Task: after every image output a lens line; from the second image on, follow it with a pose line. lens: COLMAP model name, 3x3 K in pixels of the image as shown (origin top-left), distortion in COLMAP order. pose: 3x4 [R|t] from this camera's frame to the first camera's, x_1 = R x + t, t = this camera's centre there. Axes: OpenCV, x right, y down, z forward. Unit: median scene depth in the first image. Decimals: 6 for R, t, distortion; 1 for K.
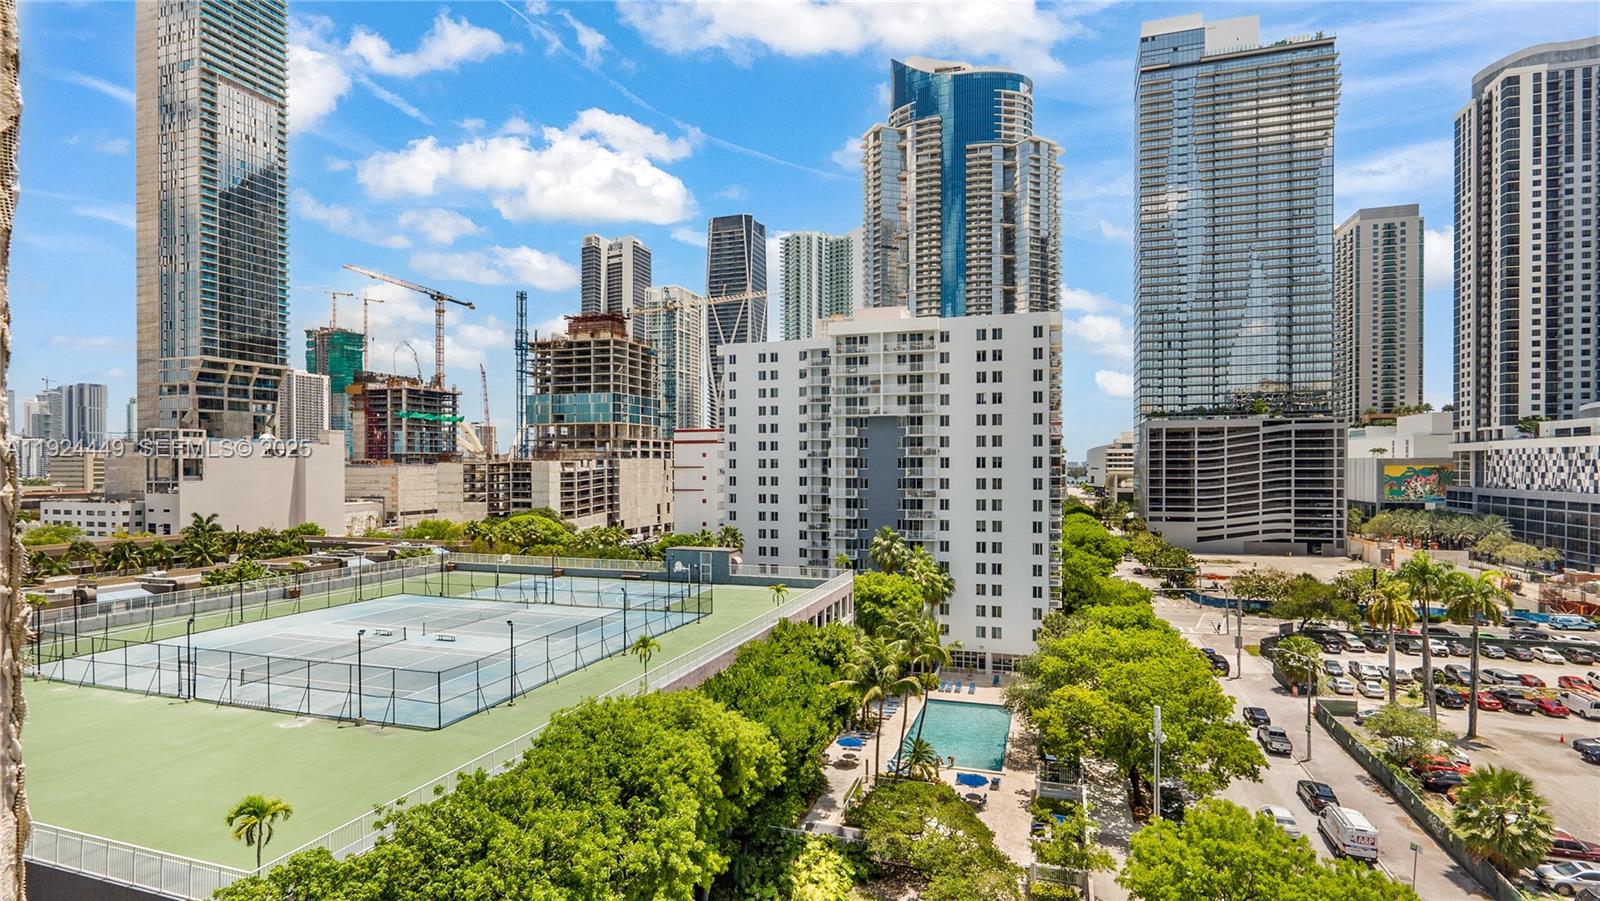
lens RADIAL K [[768.7, 0, 806.6], [0, 768.7, 473.2], [0, 0, 1]] dist [-0.012274, 0.000705]
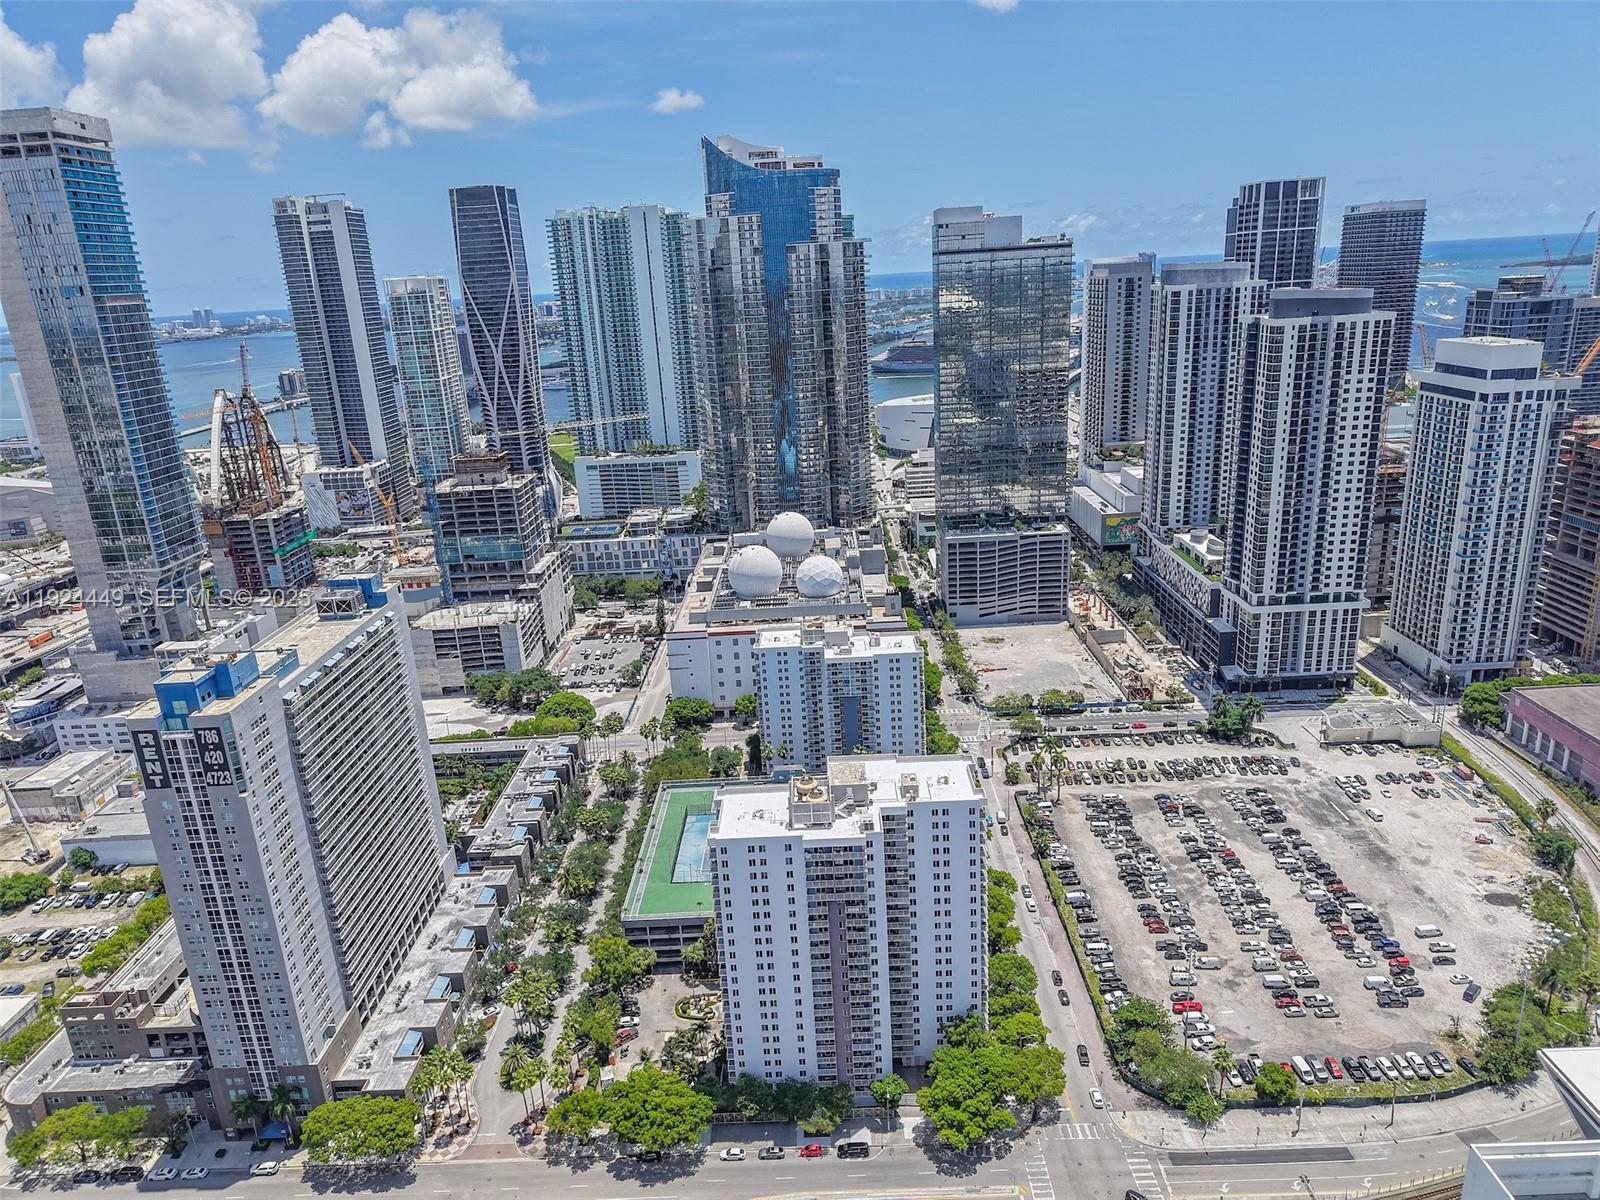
lens RADIAL K [[1072.3, 0, 798.5], [0, 1072.3, 610.9], [0, 0, 1]] dist [0.013381, -0.005099]
pose [[0.952379, -0.135288, 0.273261, -0.381496], [0.053698, 0.956591, 0.286445, -0.533608], [-0.300152, -0.258131, 0.918301, -0.782842]]
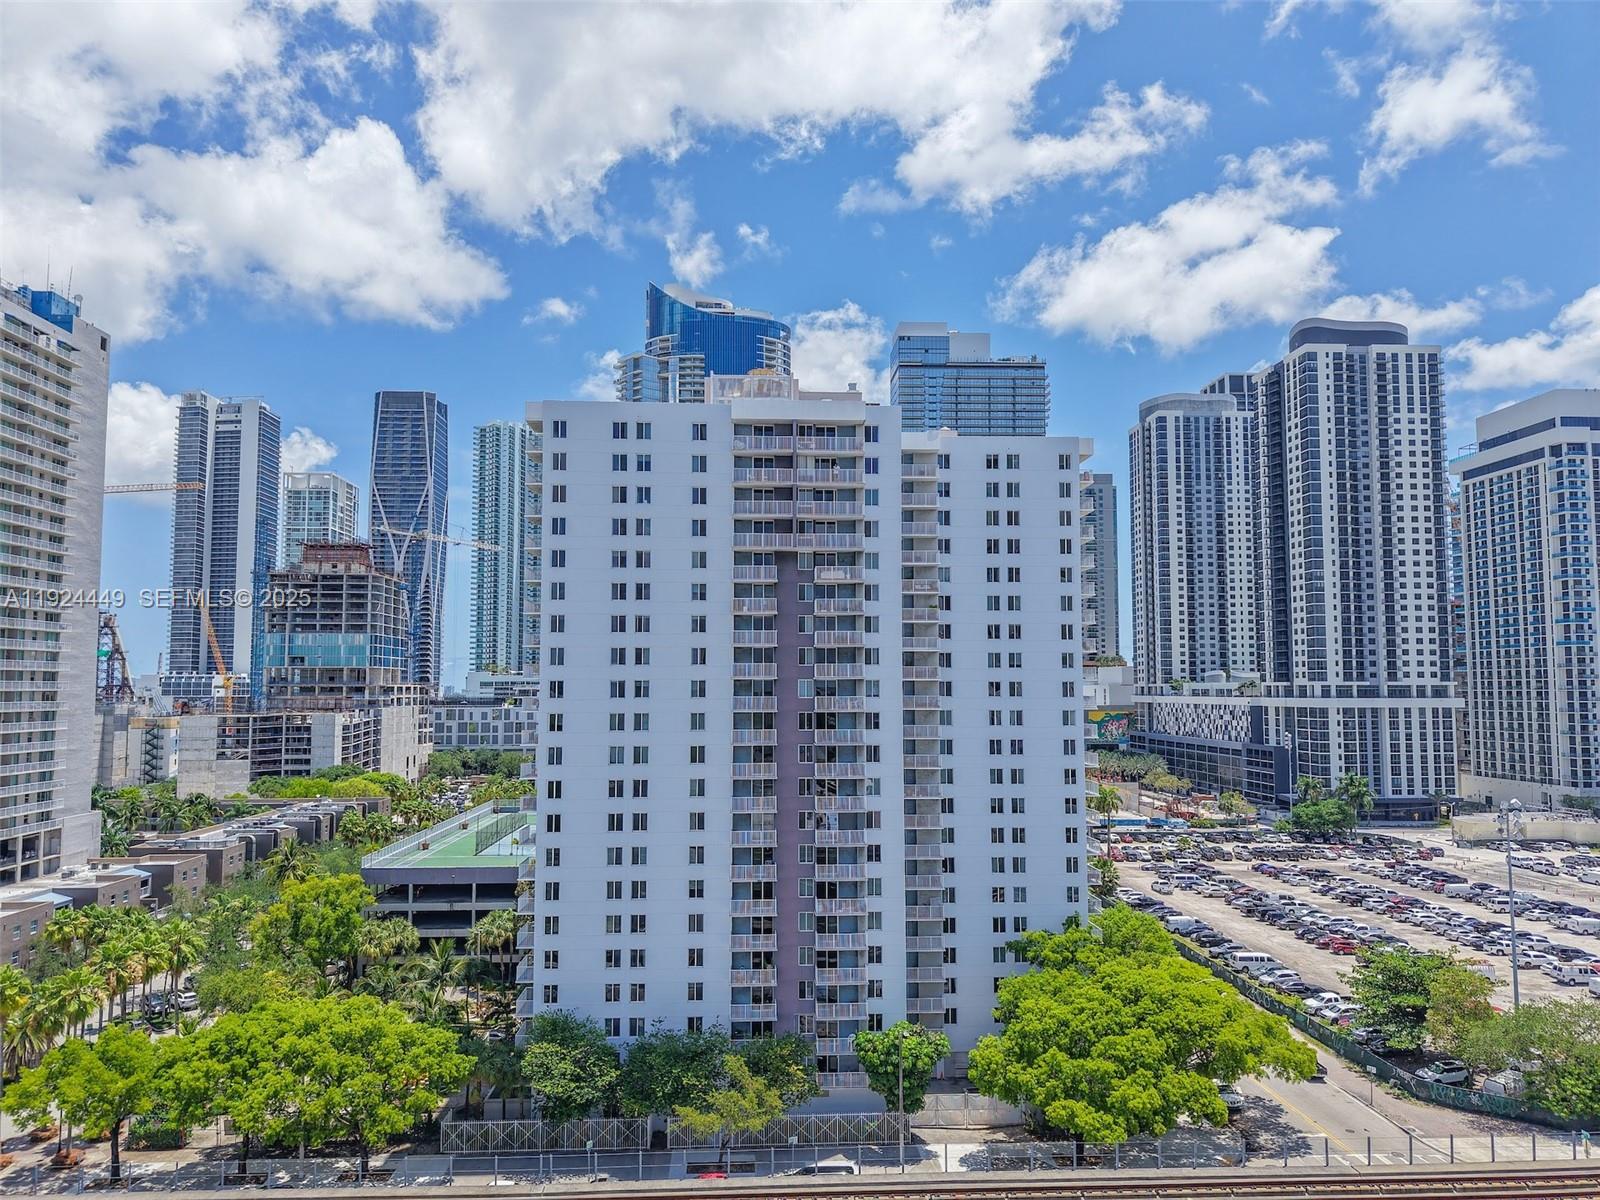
lens RADIAL K [[1072.3, 0, 798.5], [0, 1072.3, 610.9], [0, 0, 1]] dist [0.013381, -0.005099]
pose [[0.932468, 0.030868, 0.359931, -0.293072], [0.000002, 0.996342, -0.085452, -0.029126], [-0.361252, 0.079682, 0.929058, -0.441242]]
